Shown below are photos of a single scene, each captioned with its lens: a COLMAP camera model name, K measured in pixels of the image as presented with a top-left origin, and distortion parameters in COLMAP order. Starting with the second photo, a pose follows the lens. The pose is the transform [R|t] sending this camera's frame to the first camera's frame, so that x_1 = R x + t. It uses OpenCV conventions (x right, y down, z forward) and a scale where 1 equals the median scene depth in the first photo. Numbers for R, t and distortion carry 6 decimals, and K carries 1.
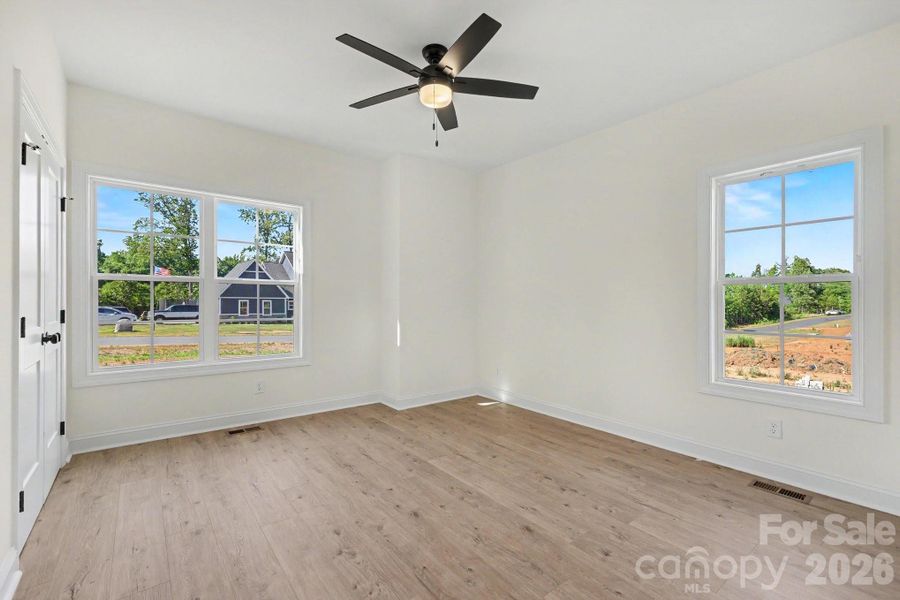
lens RADIAL K [[396.4, 0, 460.1], [0, 396.4, 300.5], [0, 0, 1]] dist [0.000978, 0.000076]
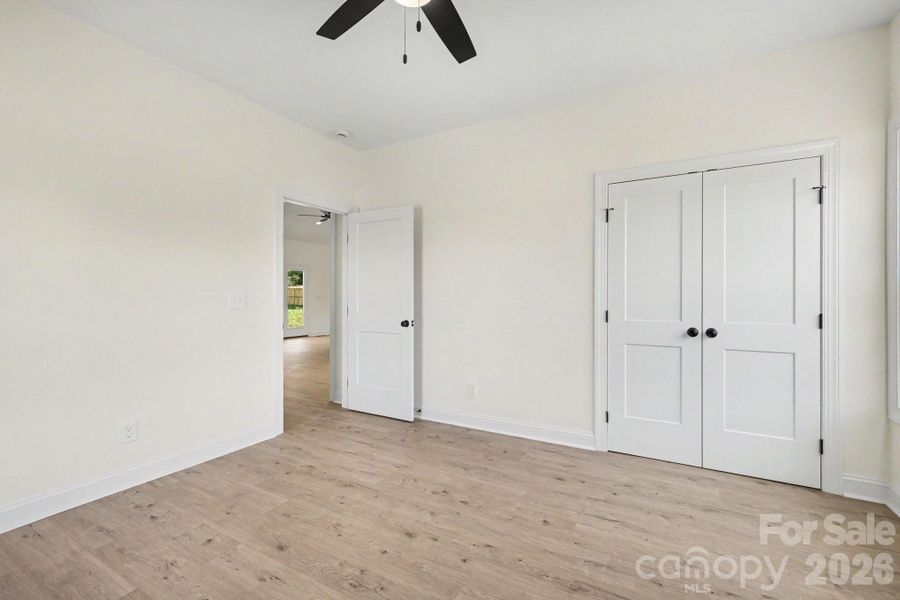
lens RADIAL K [[396.4, 0, 460.1], [0, 396.4, 300.5], [0, 0, 1]] dist [0.000978, 0.000076]
pose [[-0.929565, -0.004669, -0.368629, 0.124314], [-0.007494, 0.999953, 0.006230, -0.011874], [0.368582, 0.008554, -0.929556, 1.969663]]
